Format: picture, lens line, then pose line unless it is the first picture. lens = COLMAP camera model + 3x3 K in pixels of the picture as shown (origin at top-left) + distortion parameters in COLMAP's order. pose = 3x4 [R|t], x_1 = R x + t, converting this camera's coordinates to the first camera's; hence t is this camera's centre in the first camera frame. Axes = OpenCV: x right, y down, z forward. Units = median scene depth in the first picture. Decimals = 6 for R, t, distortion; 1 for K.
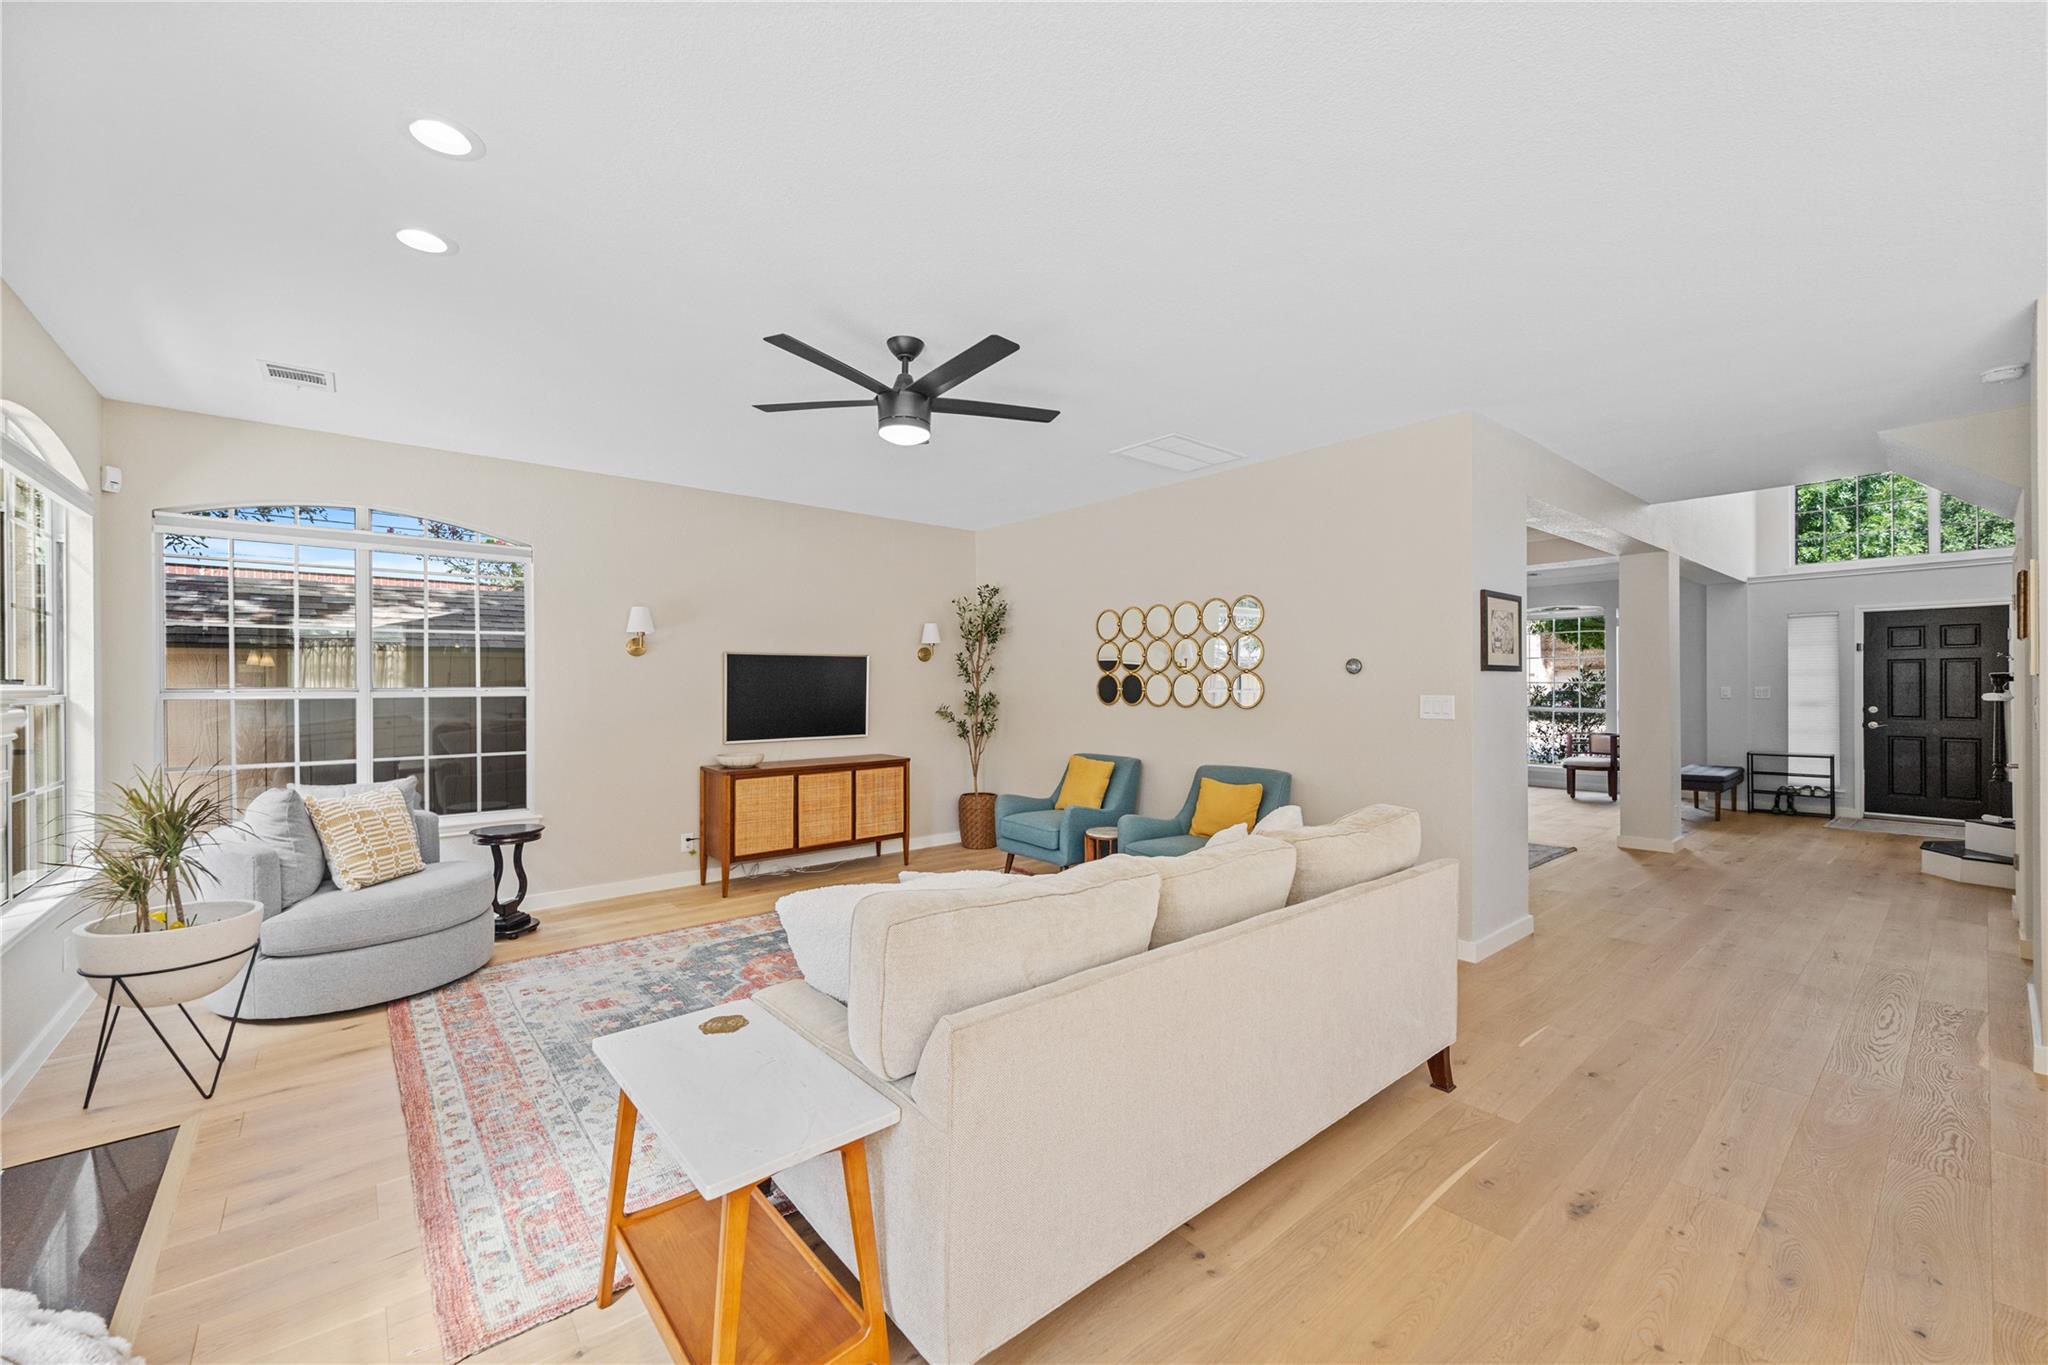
lens RADIAL K [[815.9, 0, 1019.9], [0, 815.9, 682.5], [0, 0, 1]] dist [0.013384, -0.000390]
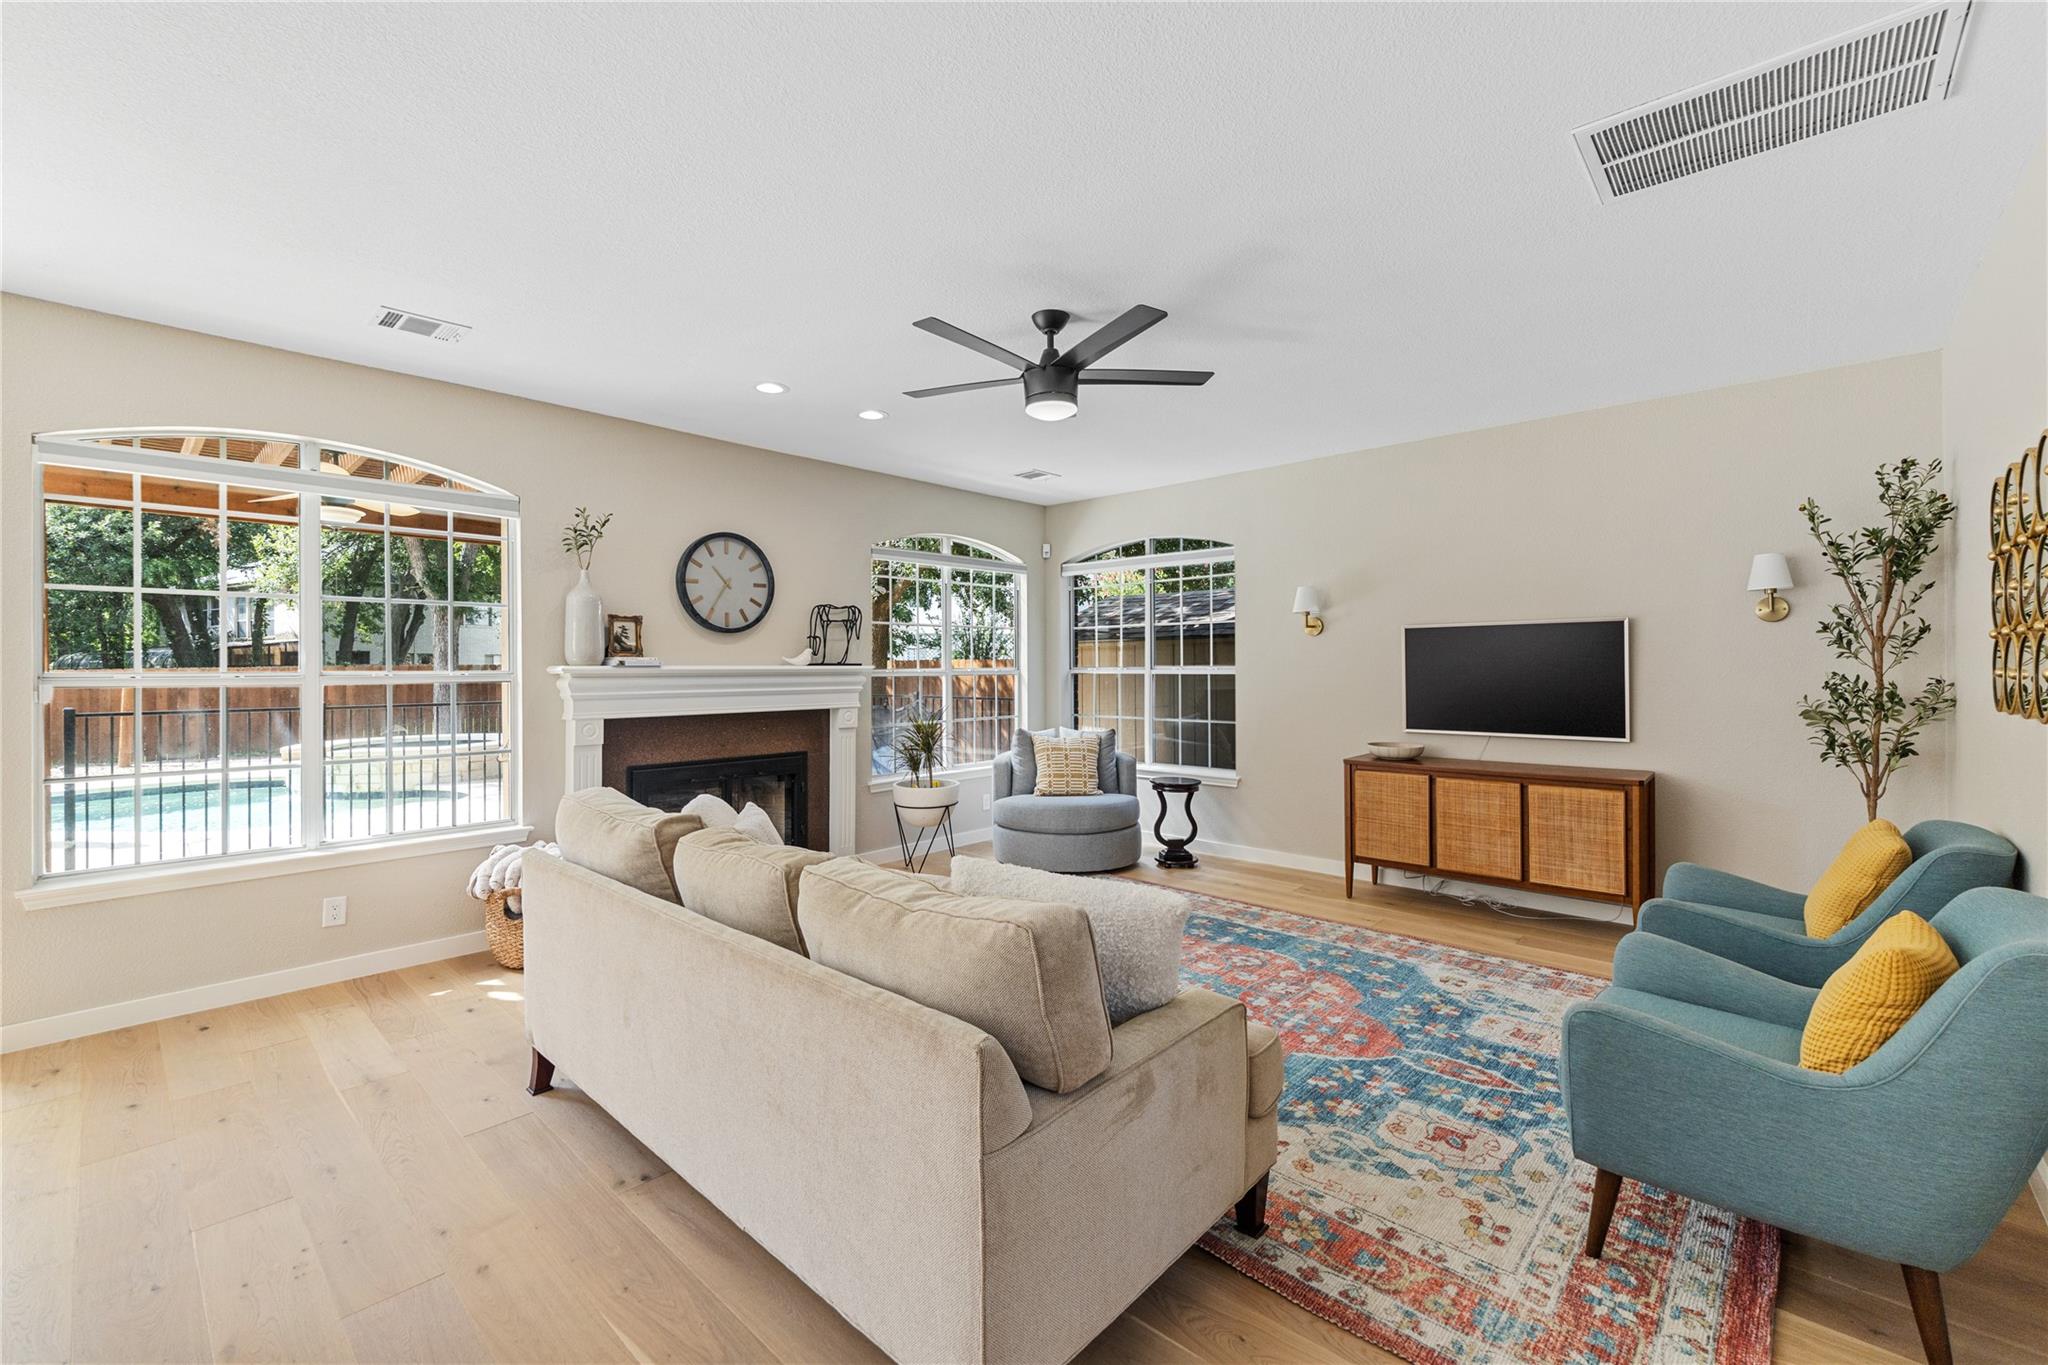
lens RADIAL K [[837.3, 0, 1006.3], [0, 837.3, 680.5], [0, 0, 1]] dist [-0.002412, -0.000690]
pose [[0.115663, 0.017457, -0.993135, 0.551892], [0.003475, 0.999832, 0.017979, 0.002927], [0.993282, -0.005530, 0.115583, 0.549049]]
